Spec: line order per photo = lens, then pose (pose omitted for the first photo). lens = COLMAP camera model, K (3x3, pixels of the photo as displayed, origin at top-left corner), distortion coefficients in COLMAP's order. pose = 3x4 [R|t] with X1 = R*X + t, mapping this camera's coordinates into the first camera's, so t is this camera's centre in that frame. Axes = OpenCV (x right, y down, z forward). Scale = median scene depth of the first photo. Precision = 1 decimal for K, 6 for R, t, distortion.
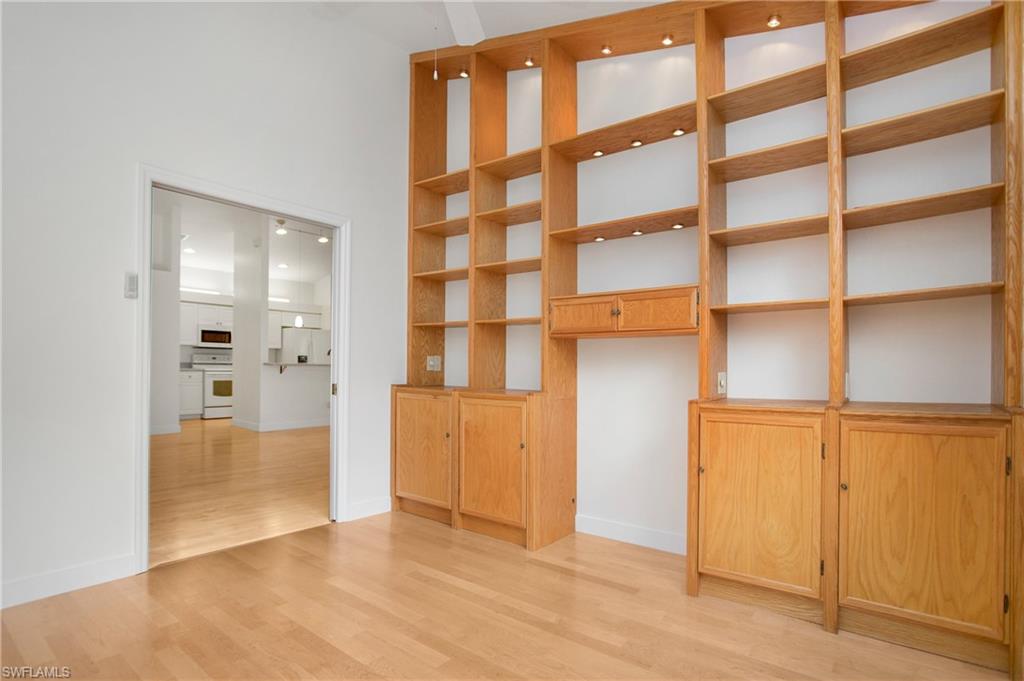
lens RADIAL K [[488.7, 0, 513.7], [0, 488.7, 353.2], [0, 0, 1]] dist [0.000079, 0.000109]
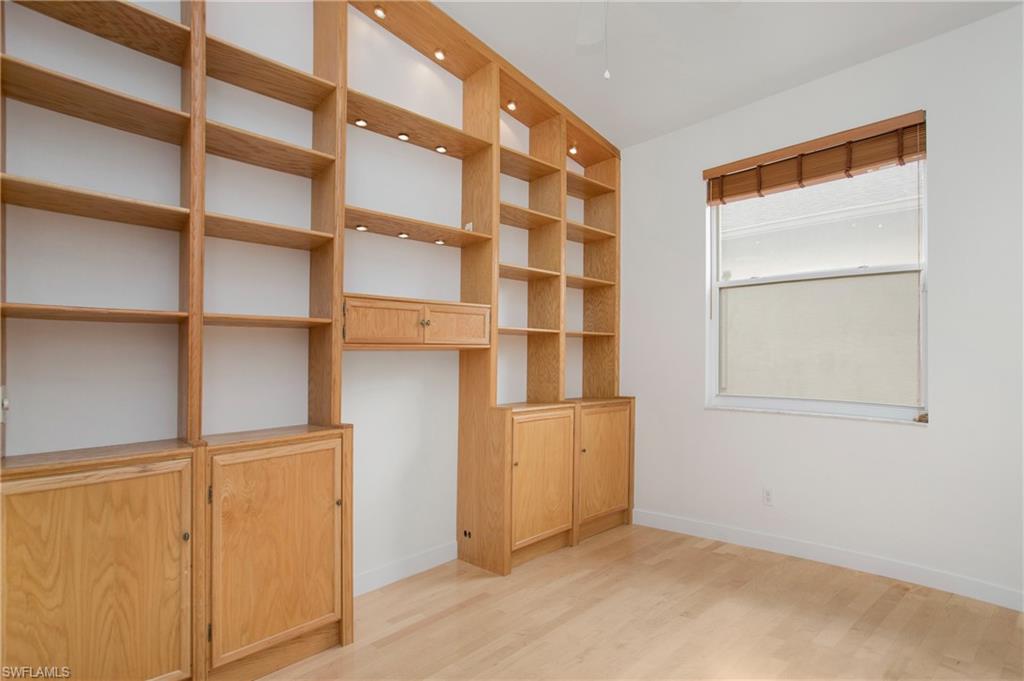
lens RADIAL K [[518.8, 0, 522.1], [0, 518.8, 351.5], [0, 0, 1]] dist [-0.020229, 0.000146]
pose [[0.144860, -0.004296, 0.989443, -0.710598], [-0.006400, 0.999966, 0.005279, -0.035521], [-0.989431, -0.007097, 0.144828, 0.668030]]
